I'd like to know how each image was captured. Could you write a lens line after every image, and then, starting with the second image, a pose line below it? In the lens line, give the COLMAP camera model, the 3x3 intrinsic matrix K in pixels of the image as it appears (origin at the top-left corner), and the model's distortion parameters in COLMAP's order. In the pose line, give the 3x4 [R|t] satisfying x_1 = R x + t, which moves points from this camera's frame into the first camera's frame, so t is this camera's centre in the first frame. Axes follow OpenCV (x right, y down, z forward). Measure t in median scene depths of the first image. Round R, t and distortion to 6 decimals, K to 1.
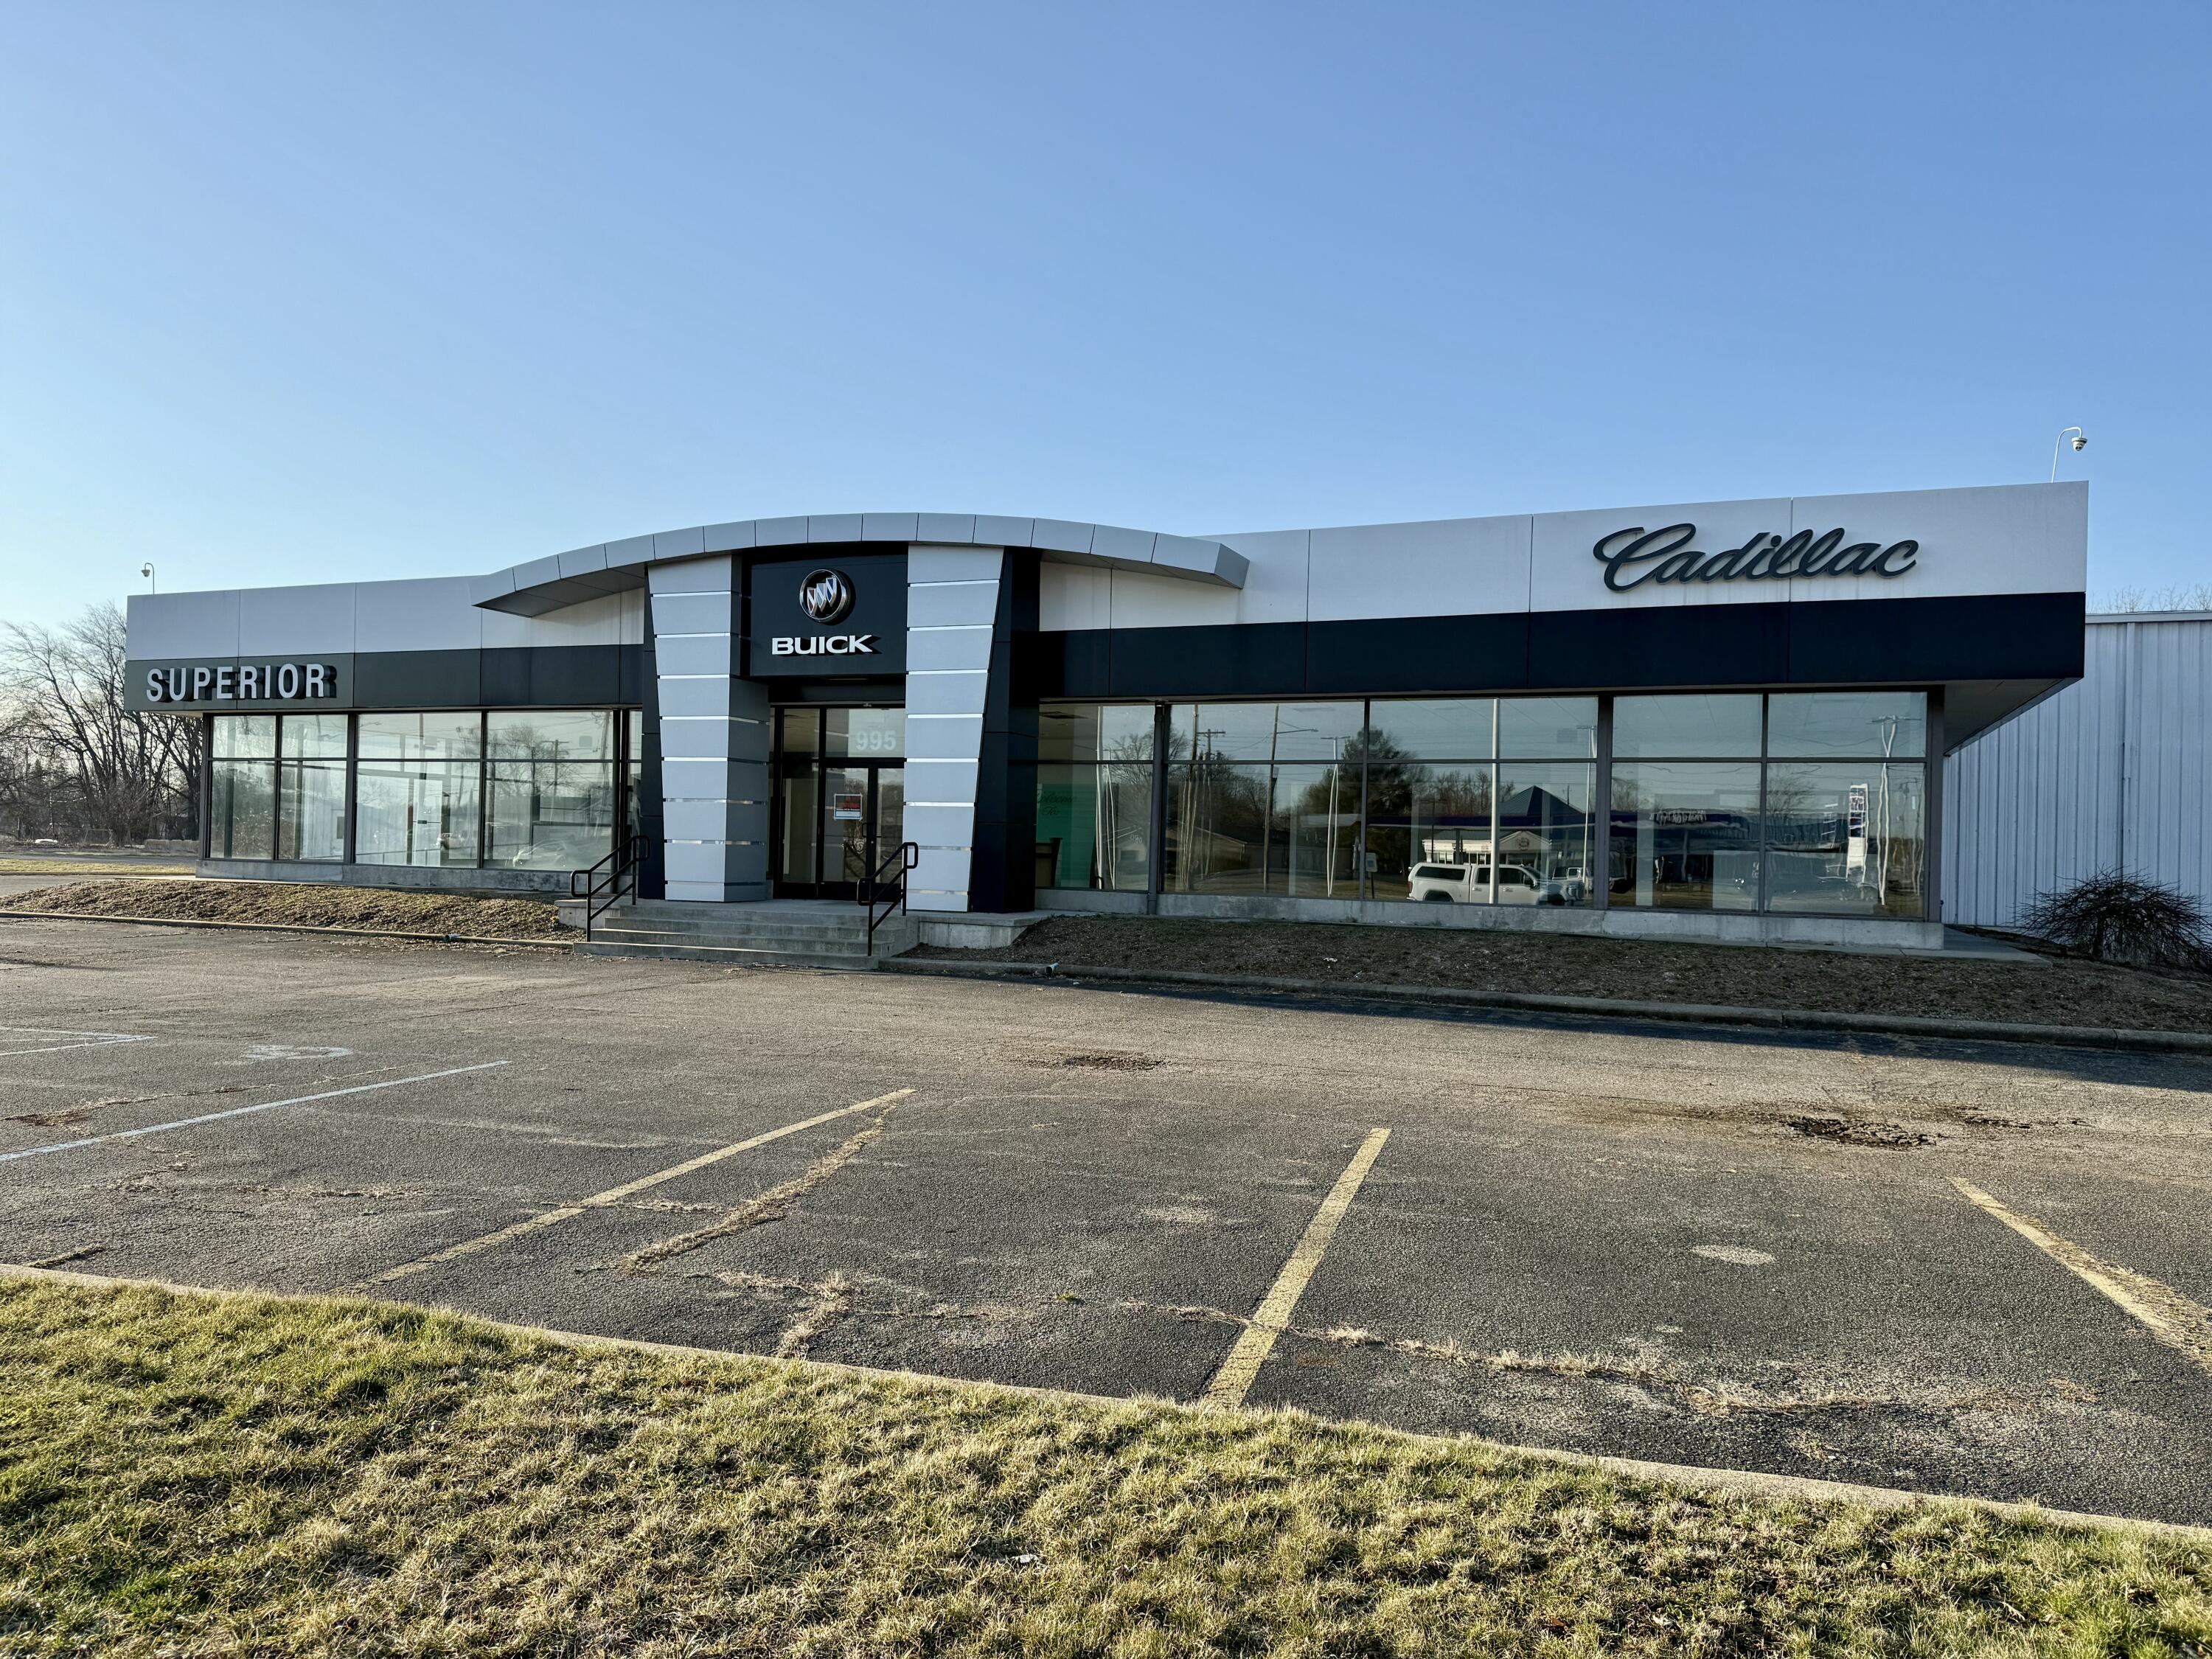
lens RADIAL K [[1532.7, 0, 1103.4], [0, 1532.7, 834.7], [0, 0, 1]] dist [0.096445, -0.131411]
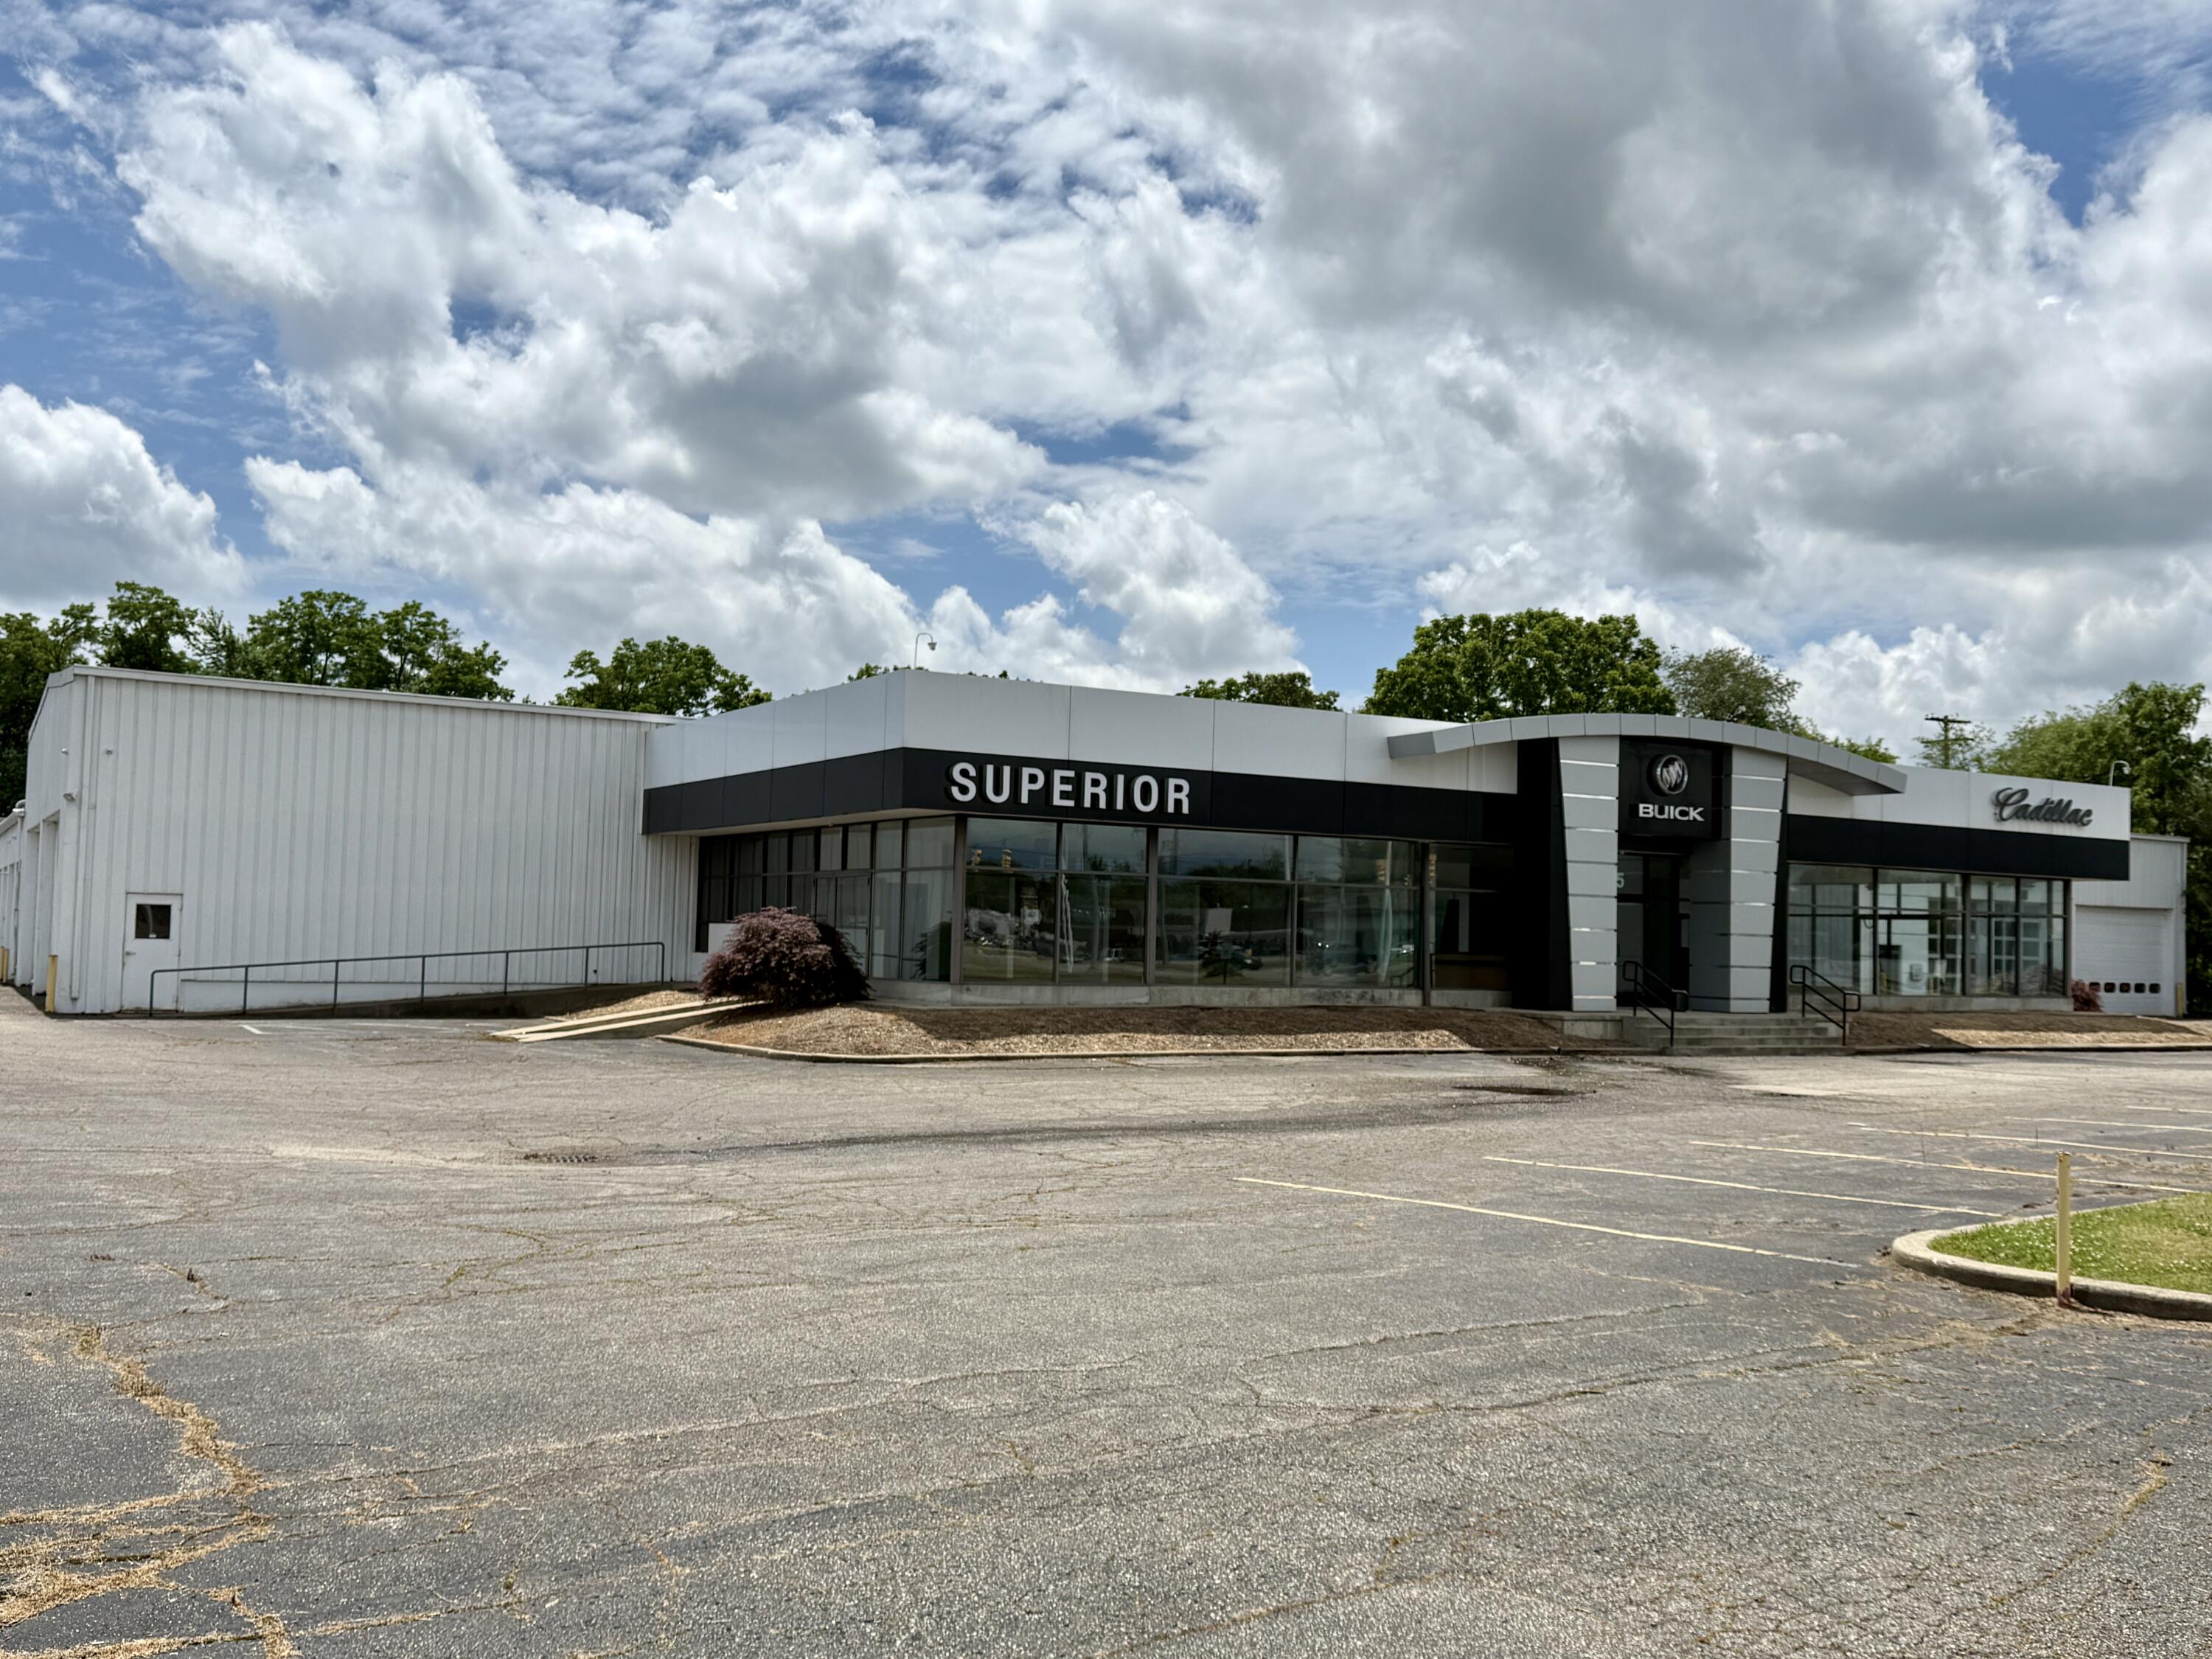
lens RADIAL K [[2005.0, 0, 1073.5], [0, 2005.0, 839.2], [0, 0, 1]] dist [0.128733, -0.261148]
pose [[0.599678, 0.030285, 0.799668, -1.983147], [-0.017128, 0.999540, -0.025010, -0.051201], [-0.800058, 0.001301, 0.599921, 0.390660]]
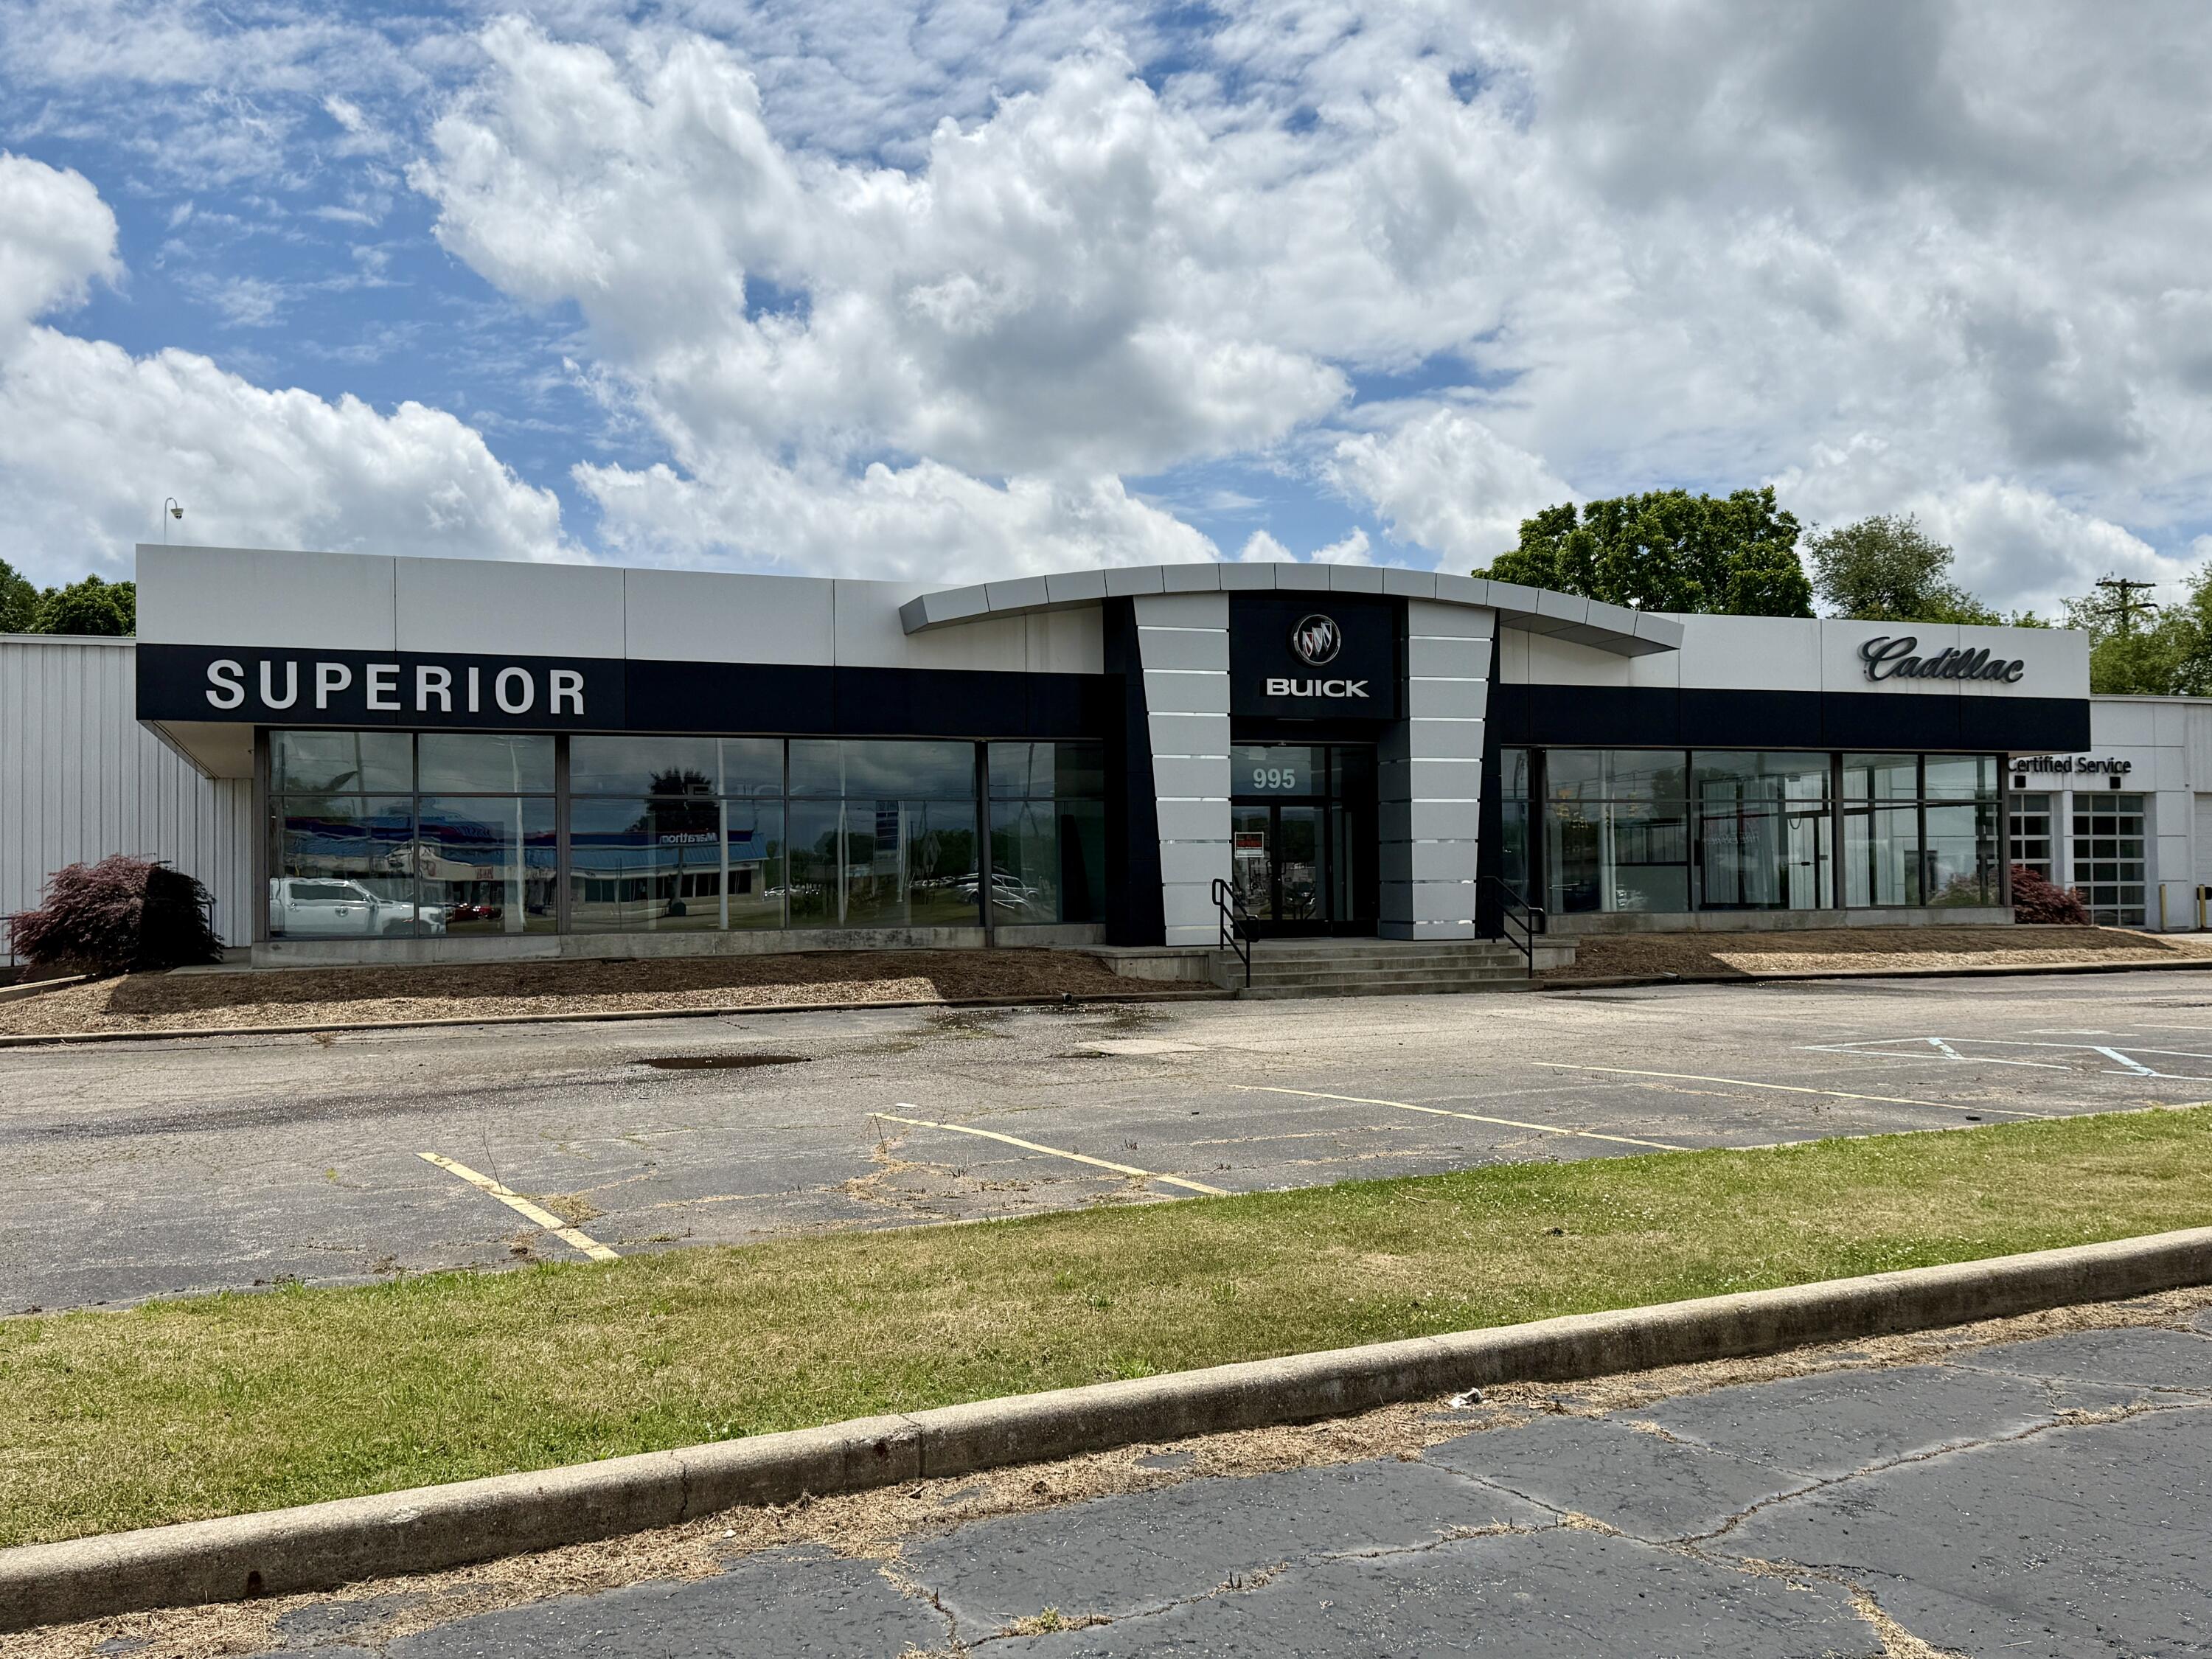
lens RADIAL K [[1972.2, 0, 1099.7], [0, 1972.2, 829.7], [0, 0, 1]] dist [0.145258, -0.241480]
pose [[0.727189, -0.013945, 0.686296, -1.267364], [0.023470, 0.999714, -0.004554, -0.027182], [-0.686036, 0.019419, 0.727308, 0.146036]]
